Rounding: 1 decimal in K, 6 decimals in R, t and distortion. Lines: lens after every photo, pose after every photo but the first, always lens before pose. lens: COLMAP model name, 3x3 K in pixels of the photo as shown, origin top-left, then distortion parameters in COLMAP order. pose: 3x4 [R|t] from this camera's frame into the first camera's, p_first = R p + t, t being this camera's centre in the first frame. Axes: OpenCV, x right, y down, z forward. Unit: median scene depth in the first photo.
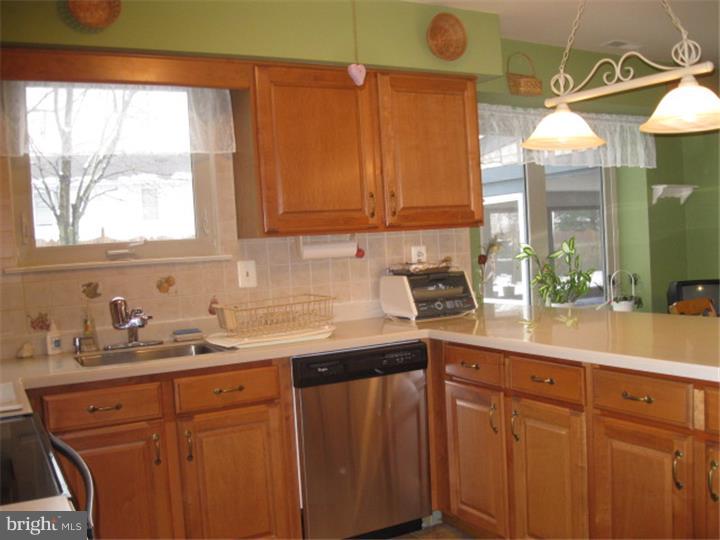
lens RADIAL K [[732.7, 0, 364.4], [0, 732.7, 274.5], [0, 0, 1]] dist [-0.108423, 0.000000]
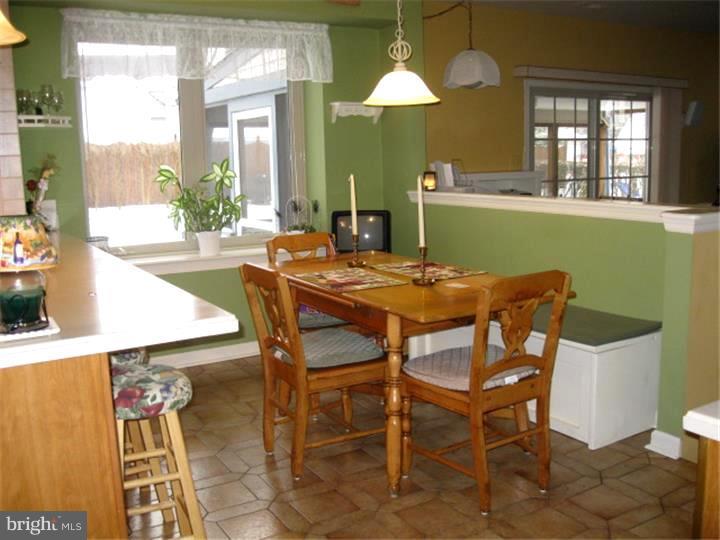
lens RADIAL K [[732.7, 0, 354.8], [0, 732.7, 272.4], [0, 0, 1]] dist [-0.108423, 0.000000]
pose [[0.999326, 0.023041, 0.028593, 0.645430], [-0.026303, 0.992483, 0.119522, -0.036001], [-0.025624, -0.120193, 0.992420, 0.116428]]
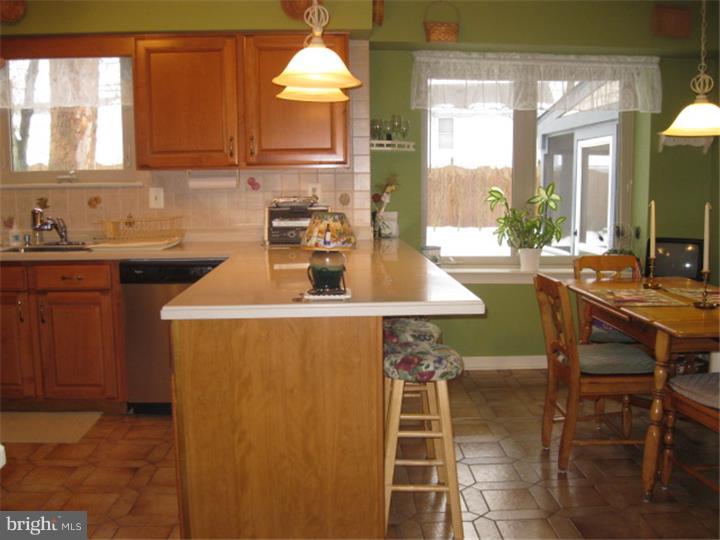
lens RADIAL K [[732.7, 0, 359.1], [0, 732.7, 269.1], [0, 0, 1]] dist [-0.108423, 0.000000]
pose [[0.891729, 0.101756, -0.440982, 0.758004], [-0.063045, 0.992825, 0.101606, -0.029695], [0.448156, -0.062804, 0.891746, 0.003207]]
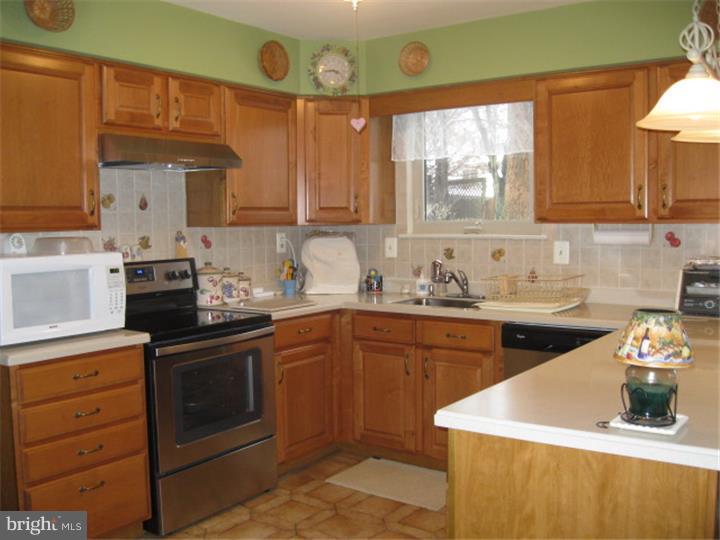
lens RADIAL K [[732.7, 0, 354.1], [0, 732.7, 277.3], [0, 0, 1]] dist [-0.108423, 0.000000]
pose [[0.422997, 0.122000, -0.897881, 0.771697], [-0.053469, 0.992529, 0.109671, -0.073226], [0.904552, 0.001618, 0.426360, 0.201216]]
